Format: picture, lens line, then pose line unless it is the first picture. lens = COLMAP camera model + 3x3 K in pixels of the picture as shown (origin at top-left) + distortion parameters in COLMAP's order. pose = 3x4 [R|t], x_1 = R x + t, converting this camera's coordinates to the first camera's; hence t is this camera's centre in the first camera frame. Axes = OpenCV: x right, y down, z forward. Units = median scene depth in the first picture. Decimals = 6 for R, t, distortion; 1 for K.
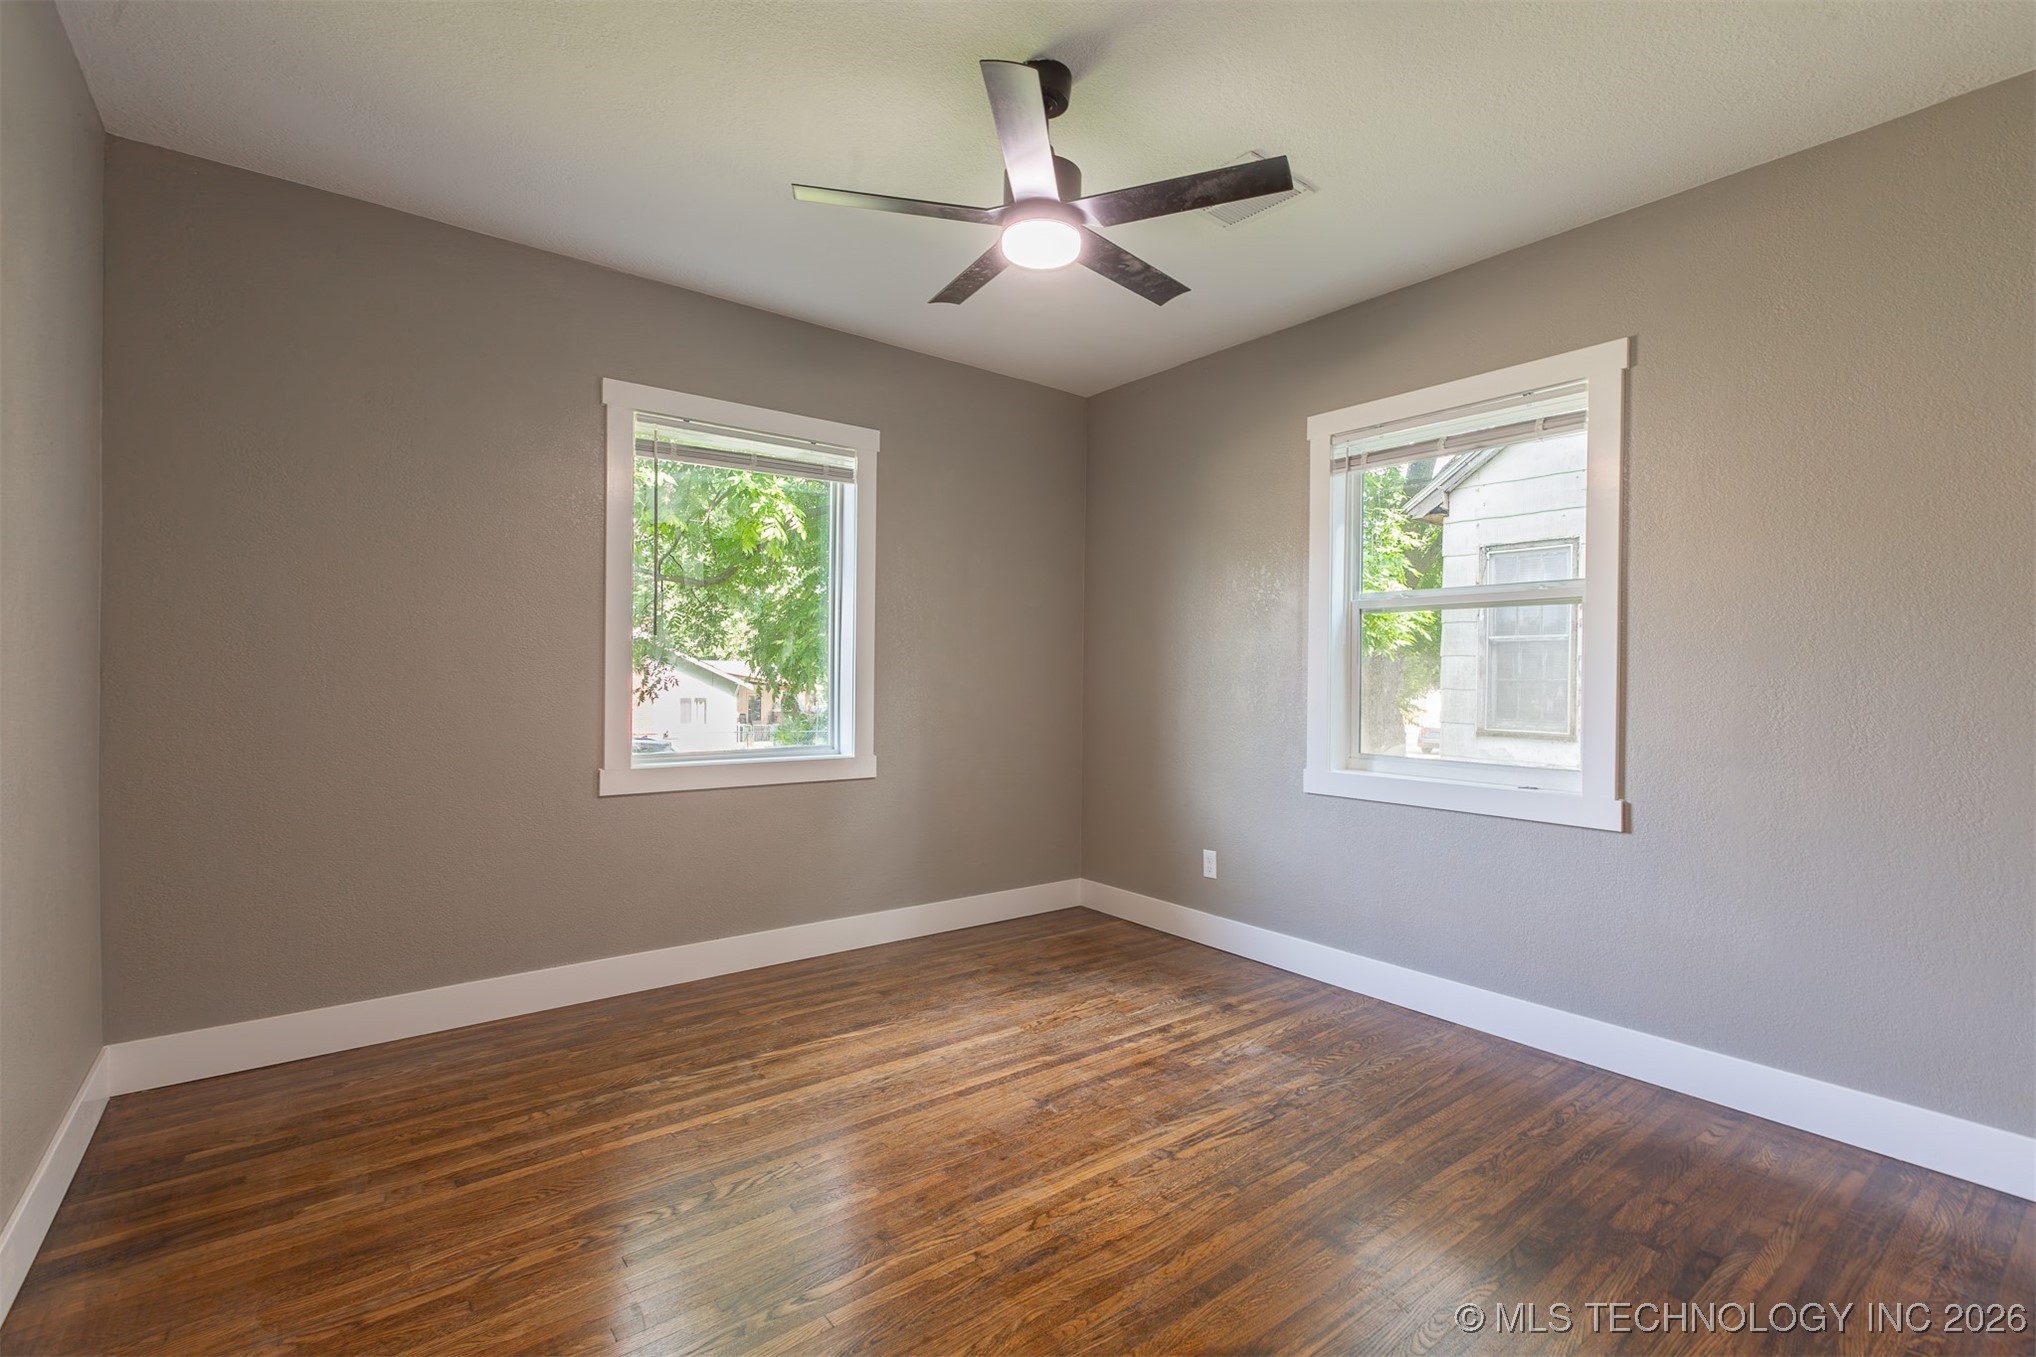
lens RADIAL K [[918.5, 0, 1023.8], [0, 918.5, 675.0], [0, 0, 1]] dist [0.000343, -0.000362]
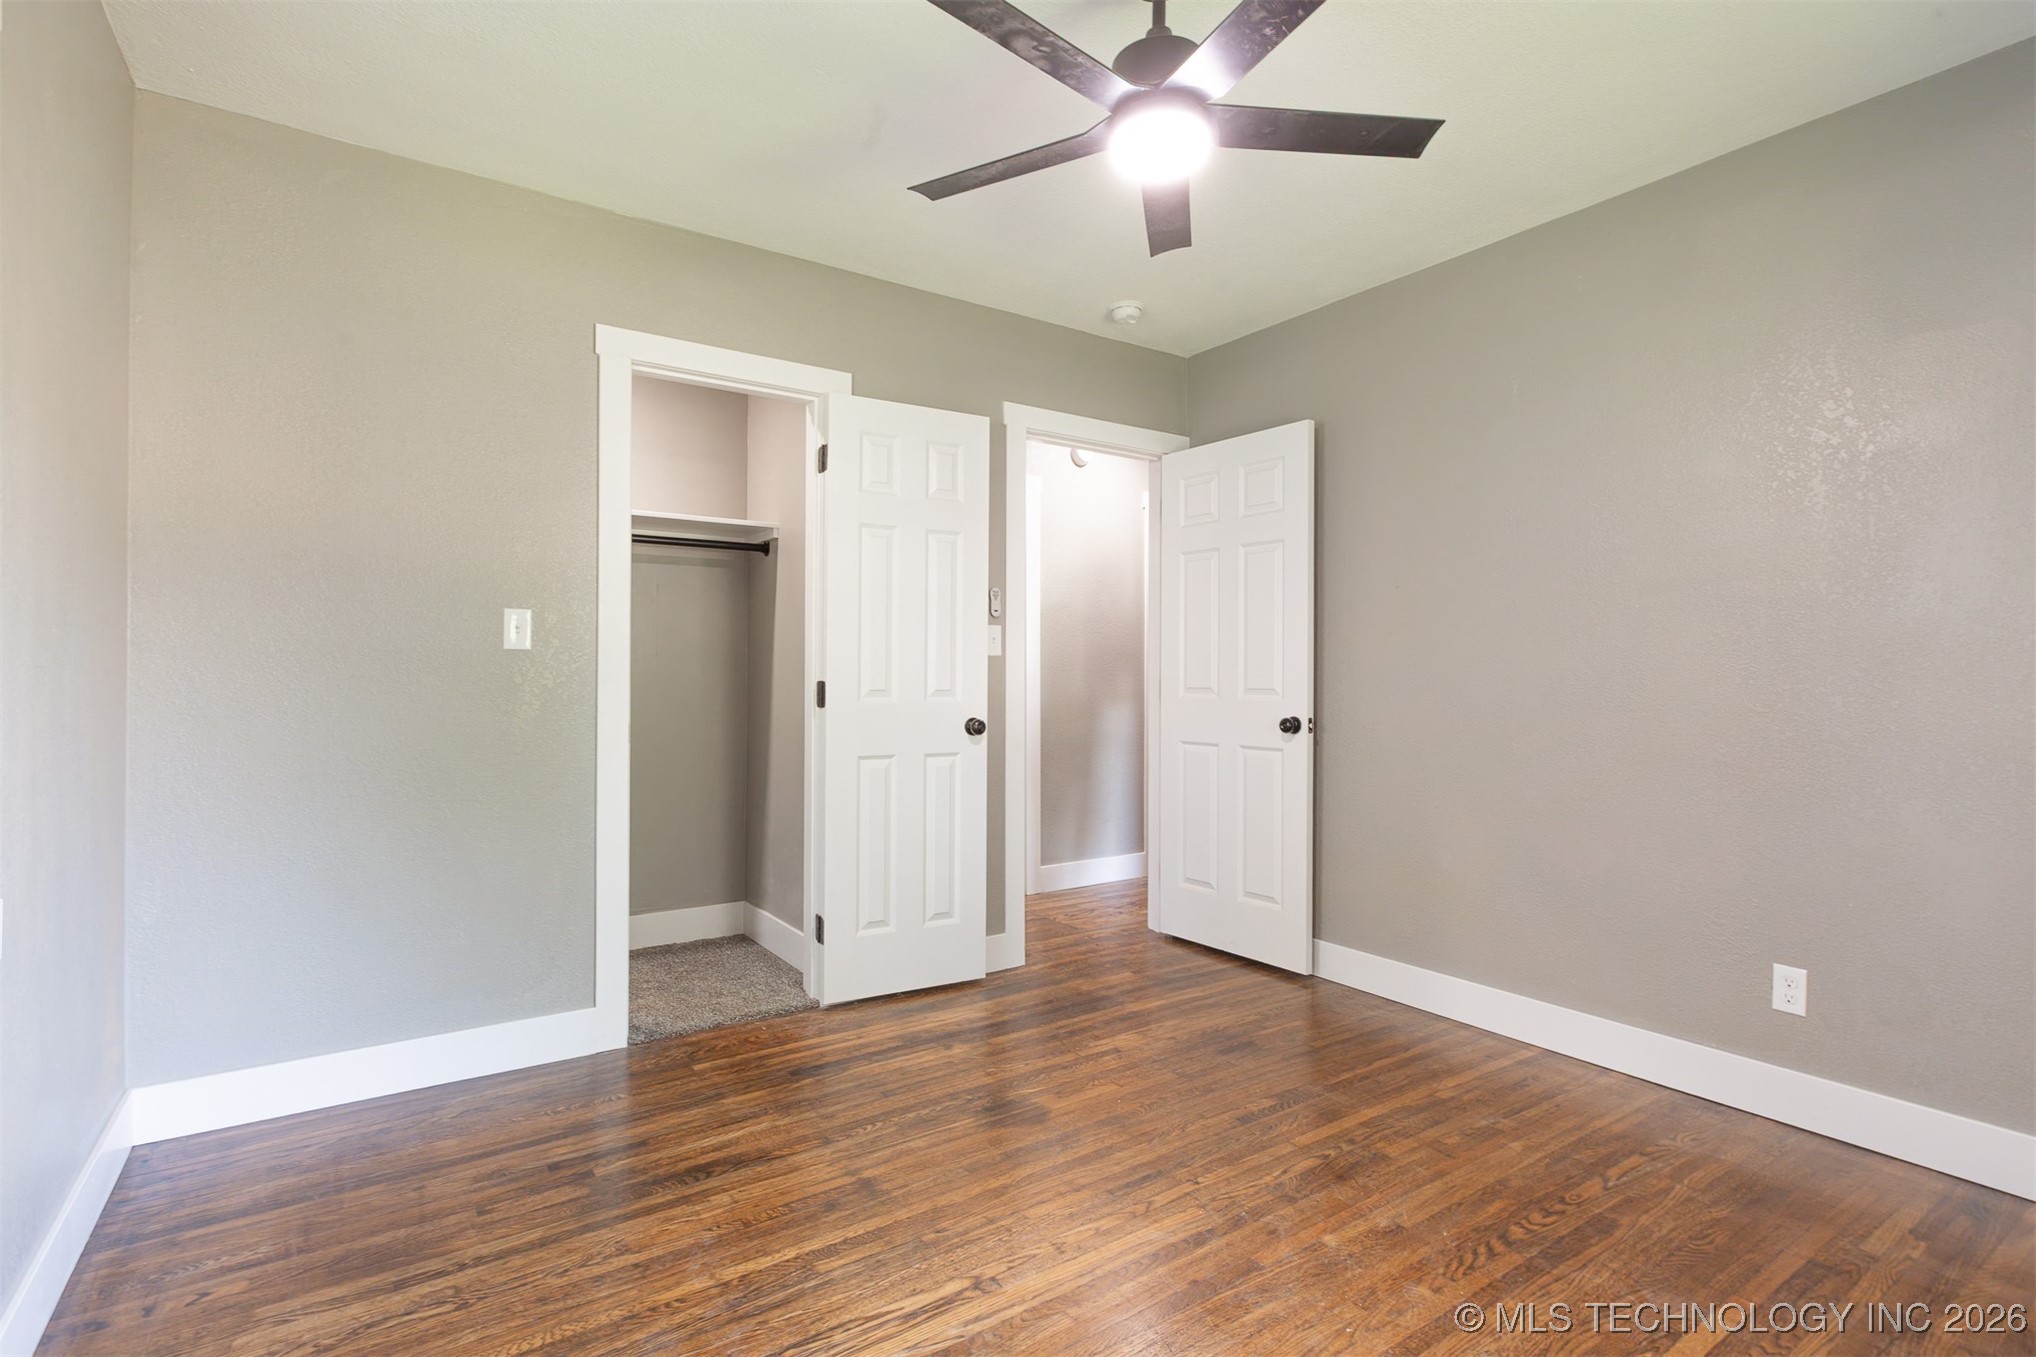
lens RADIAL K [[918.5, 0, 1023.8], [0, 918.5, 675.0], [0, 0, 1]] dist [0.000343, -0.000362]
pose [[-0.997066, -0.014252, 0.075206, 0.075419], [-0.014479, 0.999892, -0.002471, 0.010634], [-0.075163, -0.003553, -0.997165, 1.902527]]
